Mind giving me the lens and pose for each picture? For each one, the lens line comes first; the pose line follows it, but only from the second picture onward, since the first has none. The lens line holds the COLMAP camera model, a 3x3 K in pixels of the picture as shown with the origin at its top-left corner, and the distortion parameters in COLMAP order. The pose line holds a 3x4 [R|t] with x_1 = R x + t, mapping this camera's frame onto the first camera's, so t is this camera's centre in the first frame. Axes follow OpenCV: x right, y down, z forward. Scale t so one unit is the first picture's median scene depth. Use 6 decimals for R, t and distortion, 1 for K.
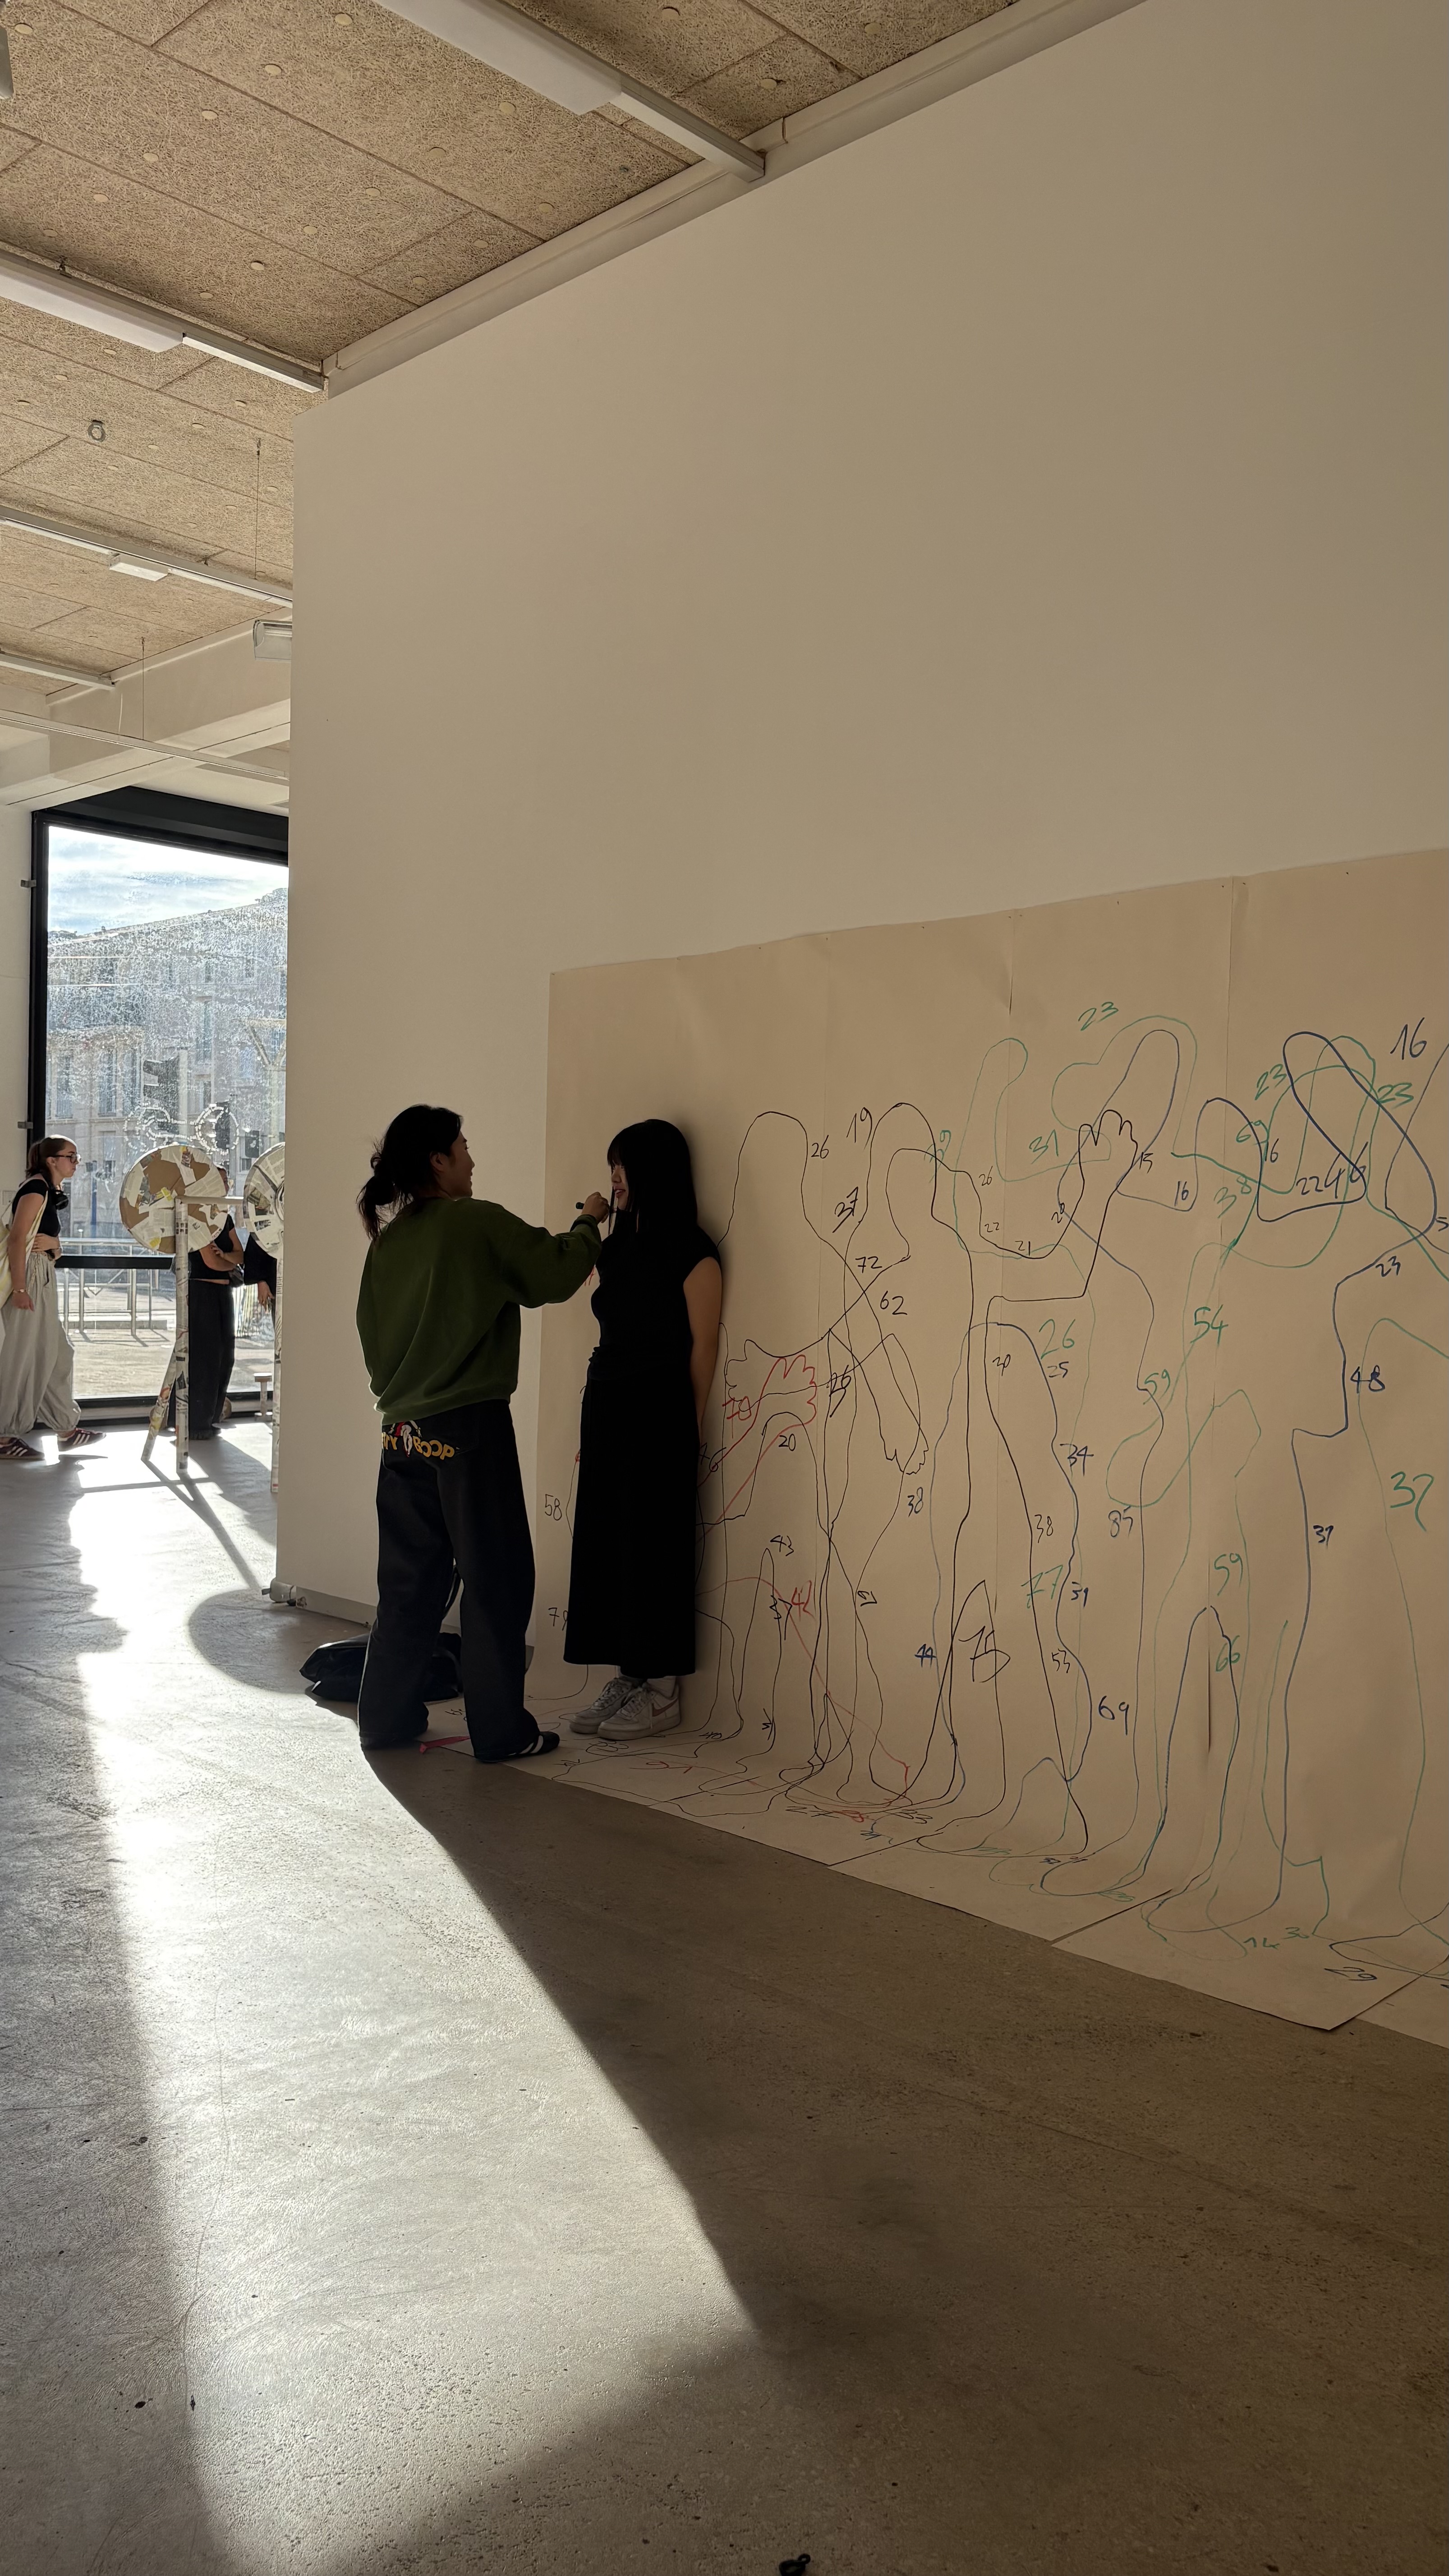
lens RADIAL K [[1984.7, 0, 724.5], [0, 1984.7, 1288.0], [0, 0, 1]] dist [0.002130, -0.000633]
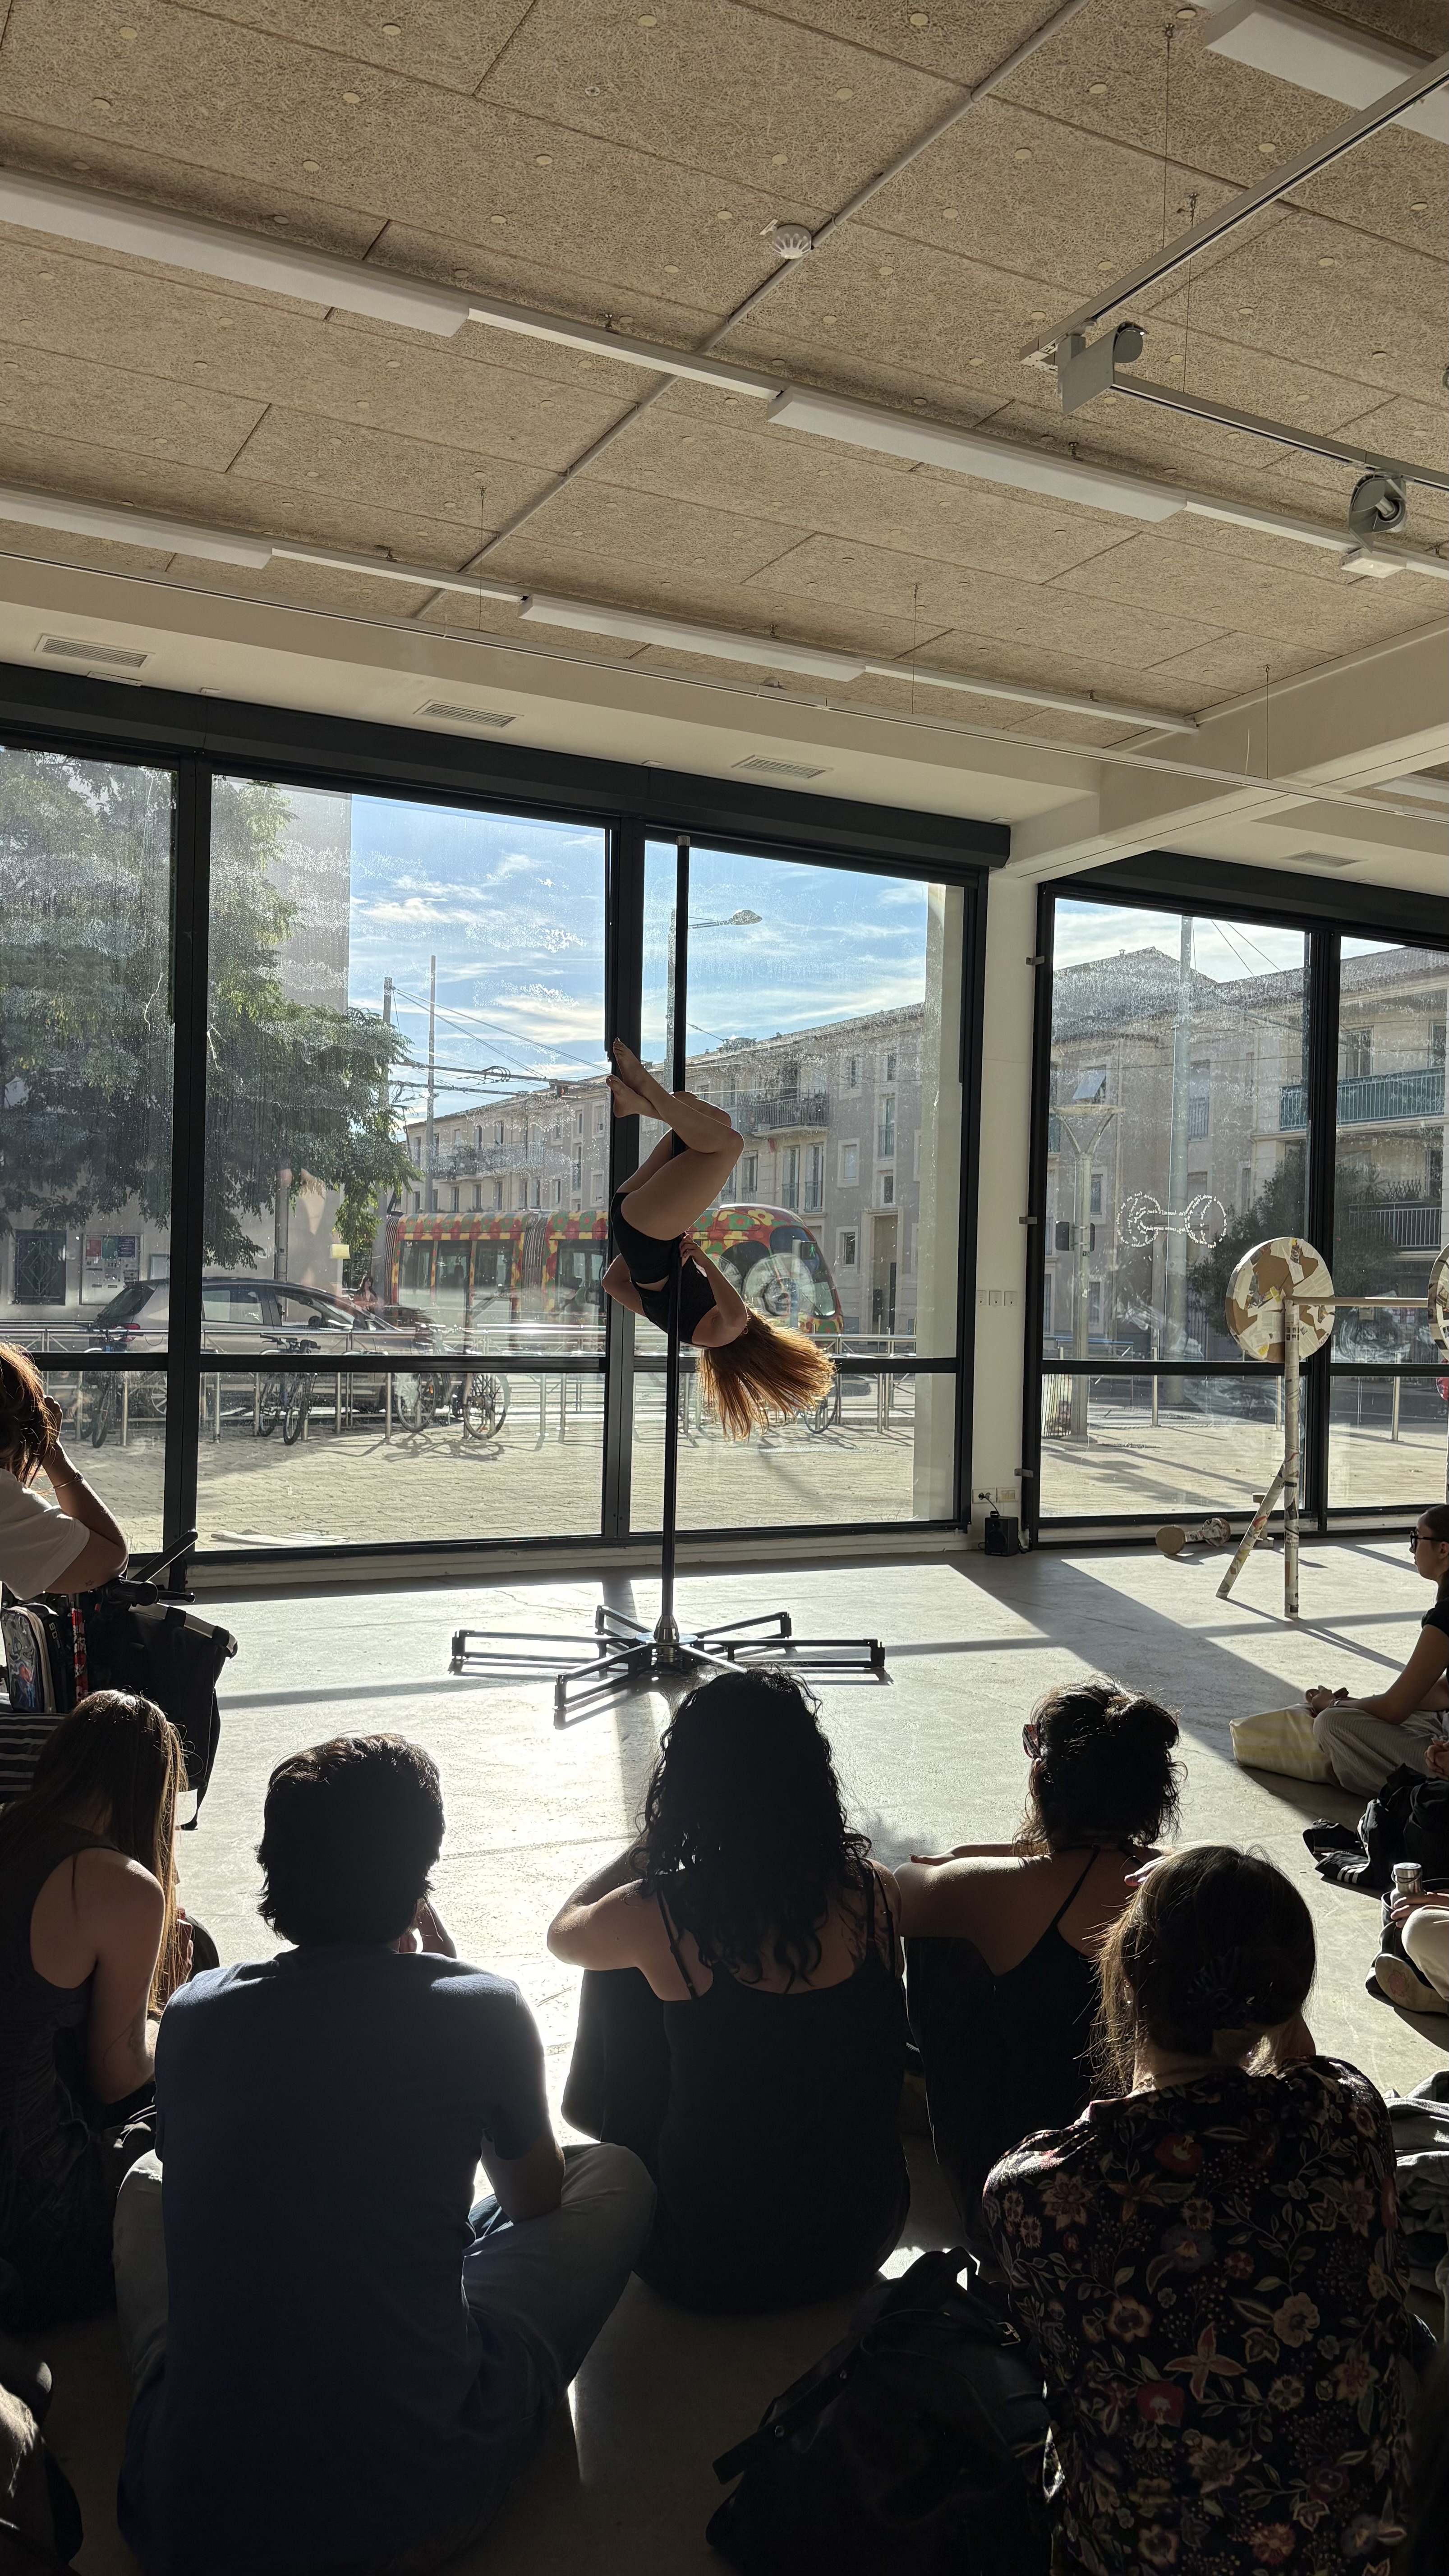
lens RADIAL K [[1984.7, 0, 724.5], [0, 1984.7, 1288.0], [0, 0, 1]] dist [0.002130, -0.000633]
pose [[0.946570, -0.007607, -0.322409, -0.224672], [-0.006964, 0.999007, -0.044016, -0.009840], [0.322423, 0.043909, 0.945577, 0.093248]]
